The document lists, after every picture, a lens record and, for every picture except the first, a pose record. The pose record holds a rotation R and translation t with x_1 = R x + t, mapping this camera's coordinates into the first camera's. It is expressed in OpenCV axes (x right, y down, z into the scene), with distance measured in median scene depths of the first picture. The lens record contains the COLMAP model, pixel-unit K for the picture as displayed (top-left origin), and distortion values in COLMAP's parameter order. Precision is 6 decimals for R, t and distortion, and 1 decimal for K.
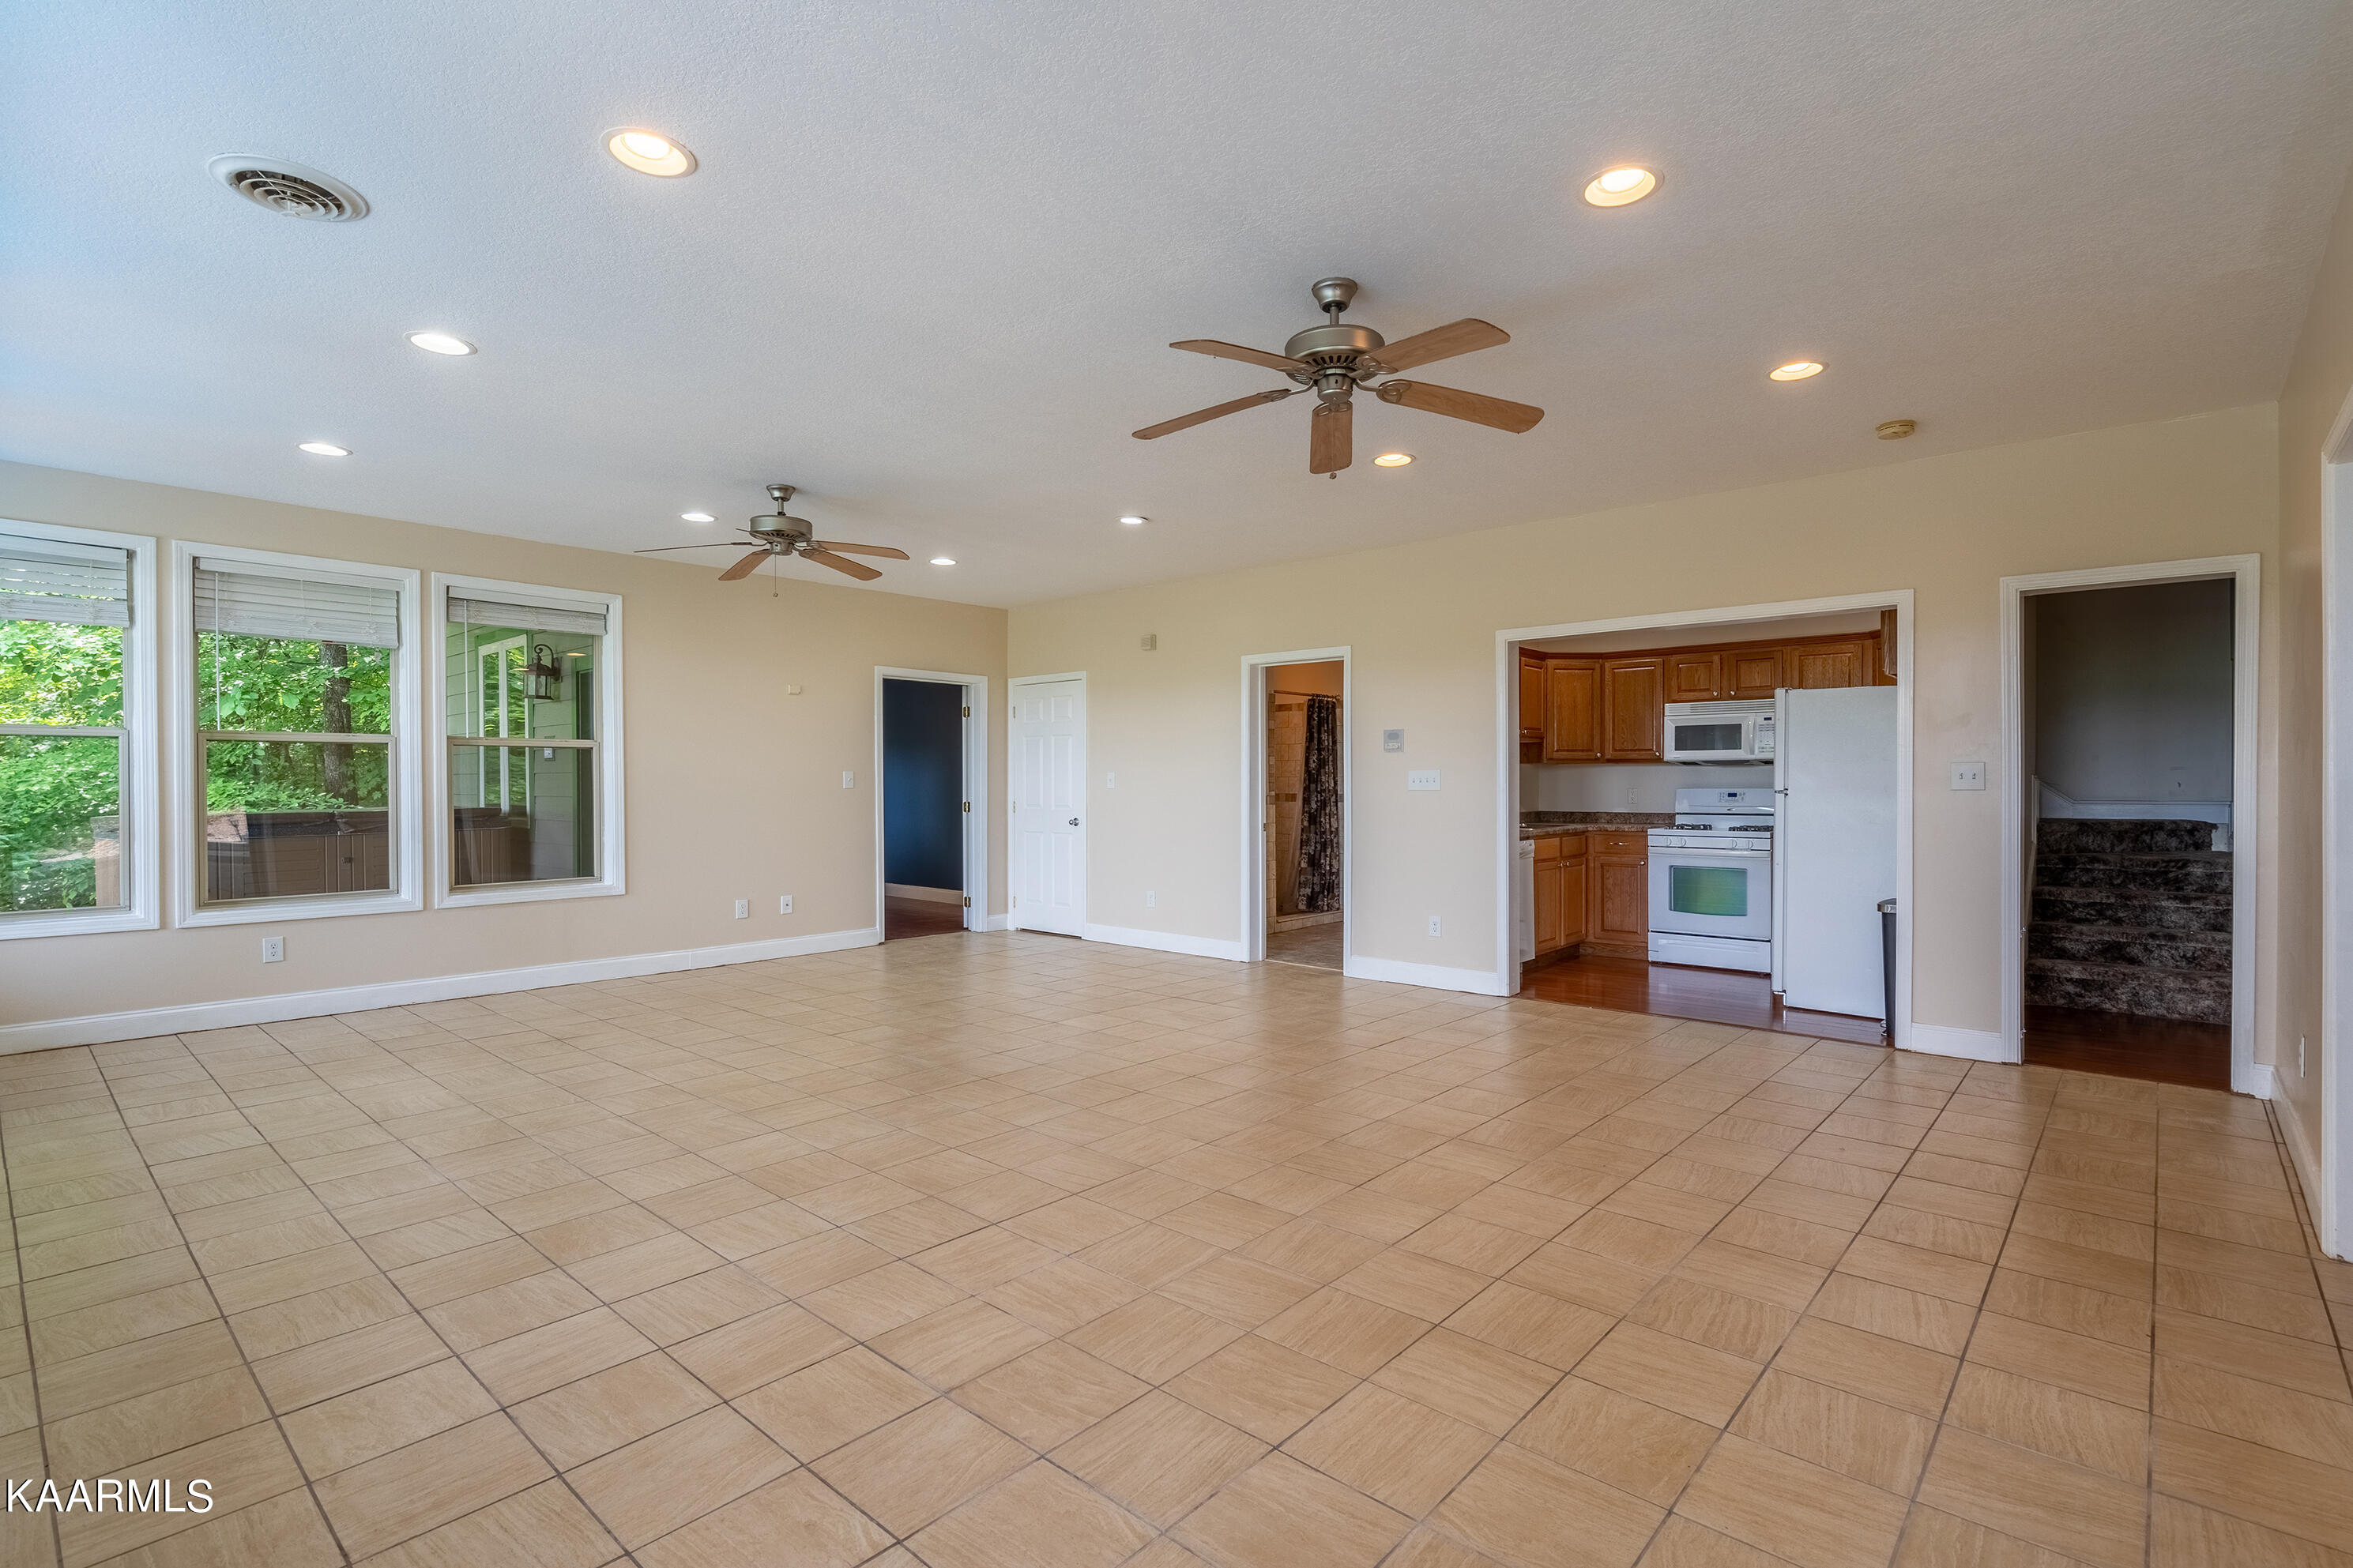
lens RADIAL K [[1081.4, 0, 1194.1], [0, 1081.4, 785.8], [0, 0, 1]] dist [-0.018362, 0.000486]
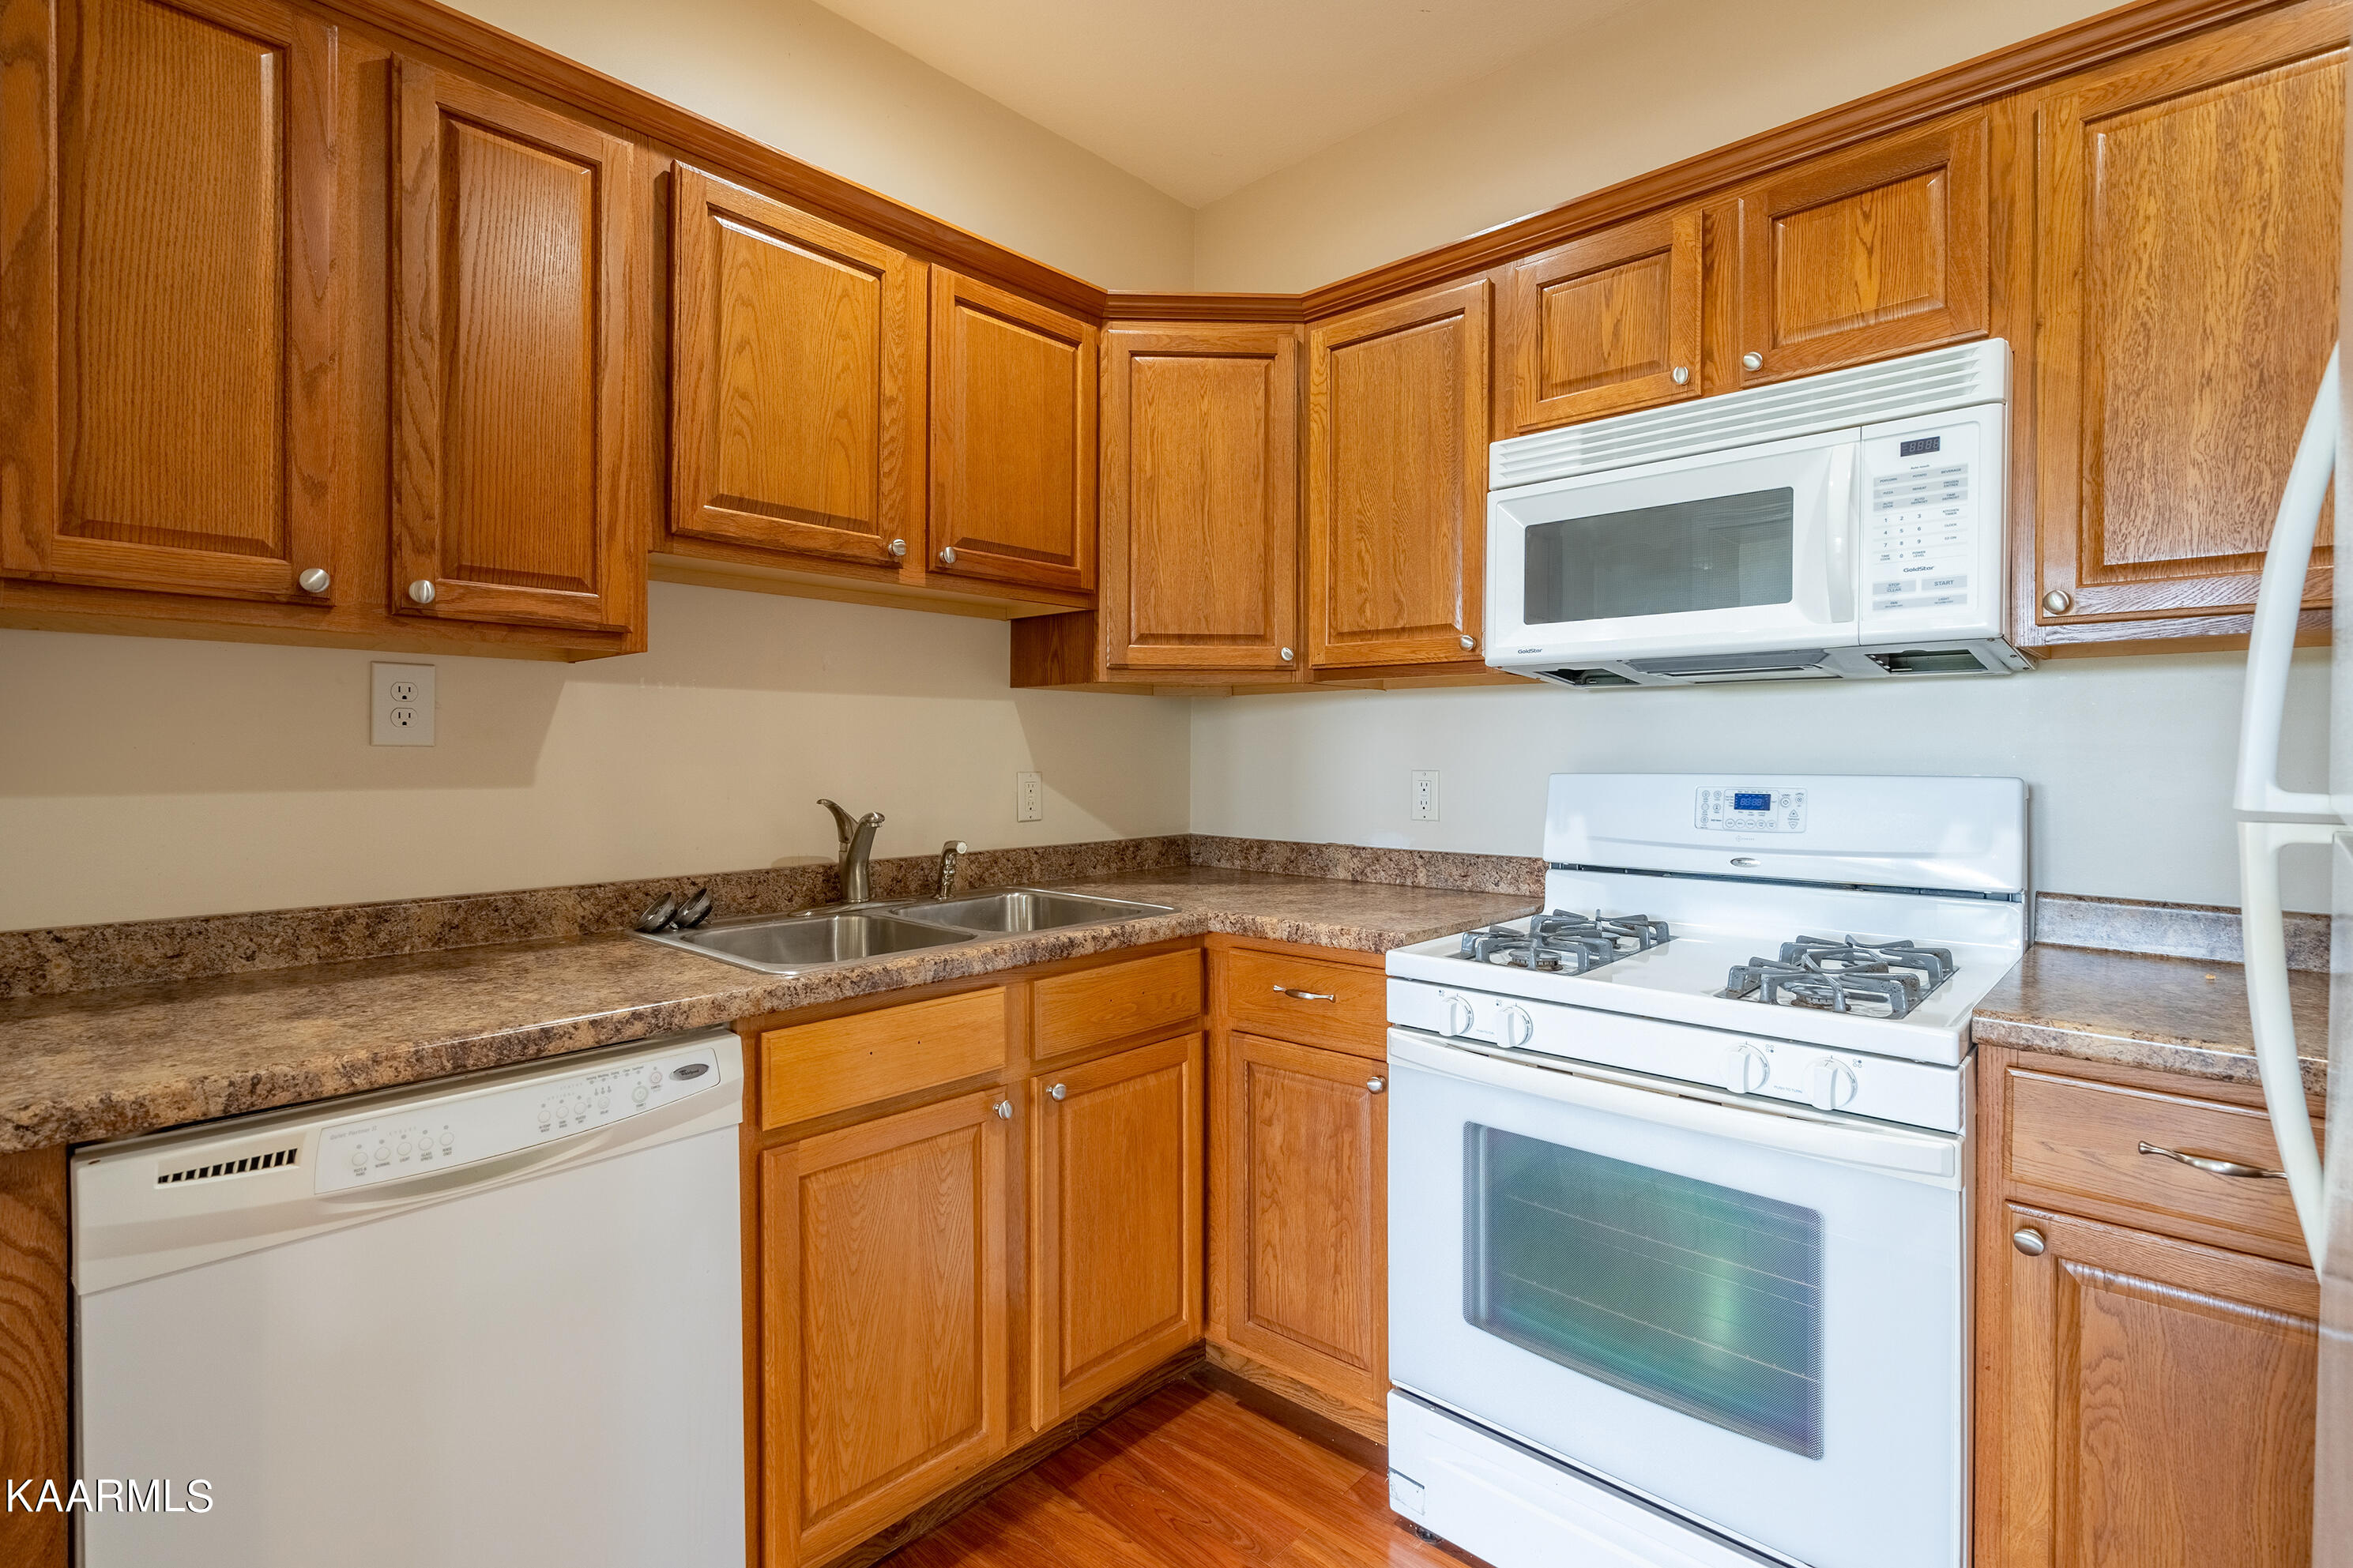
lens RADIAL K [[1081.4, 0, 1228.1], [0, 1081.4, 756.6], [0, 0, 1]] dist [-0.018362, 0.000486]
pose [[0.999988, -0.001200, 0.004684, 0.357484], [0.001171, 0.999980, 0.006234, -0.003221], [-0.004691, -0.006228, 0.999970, 0.711704]]
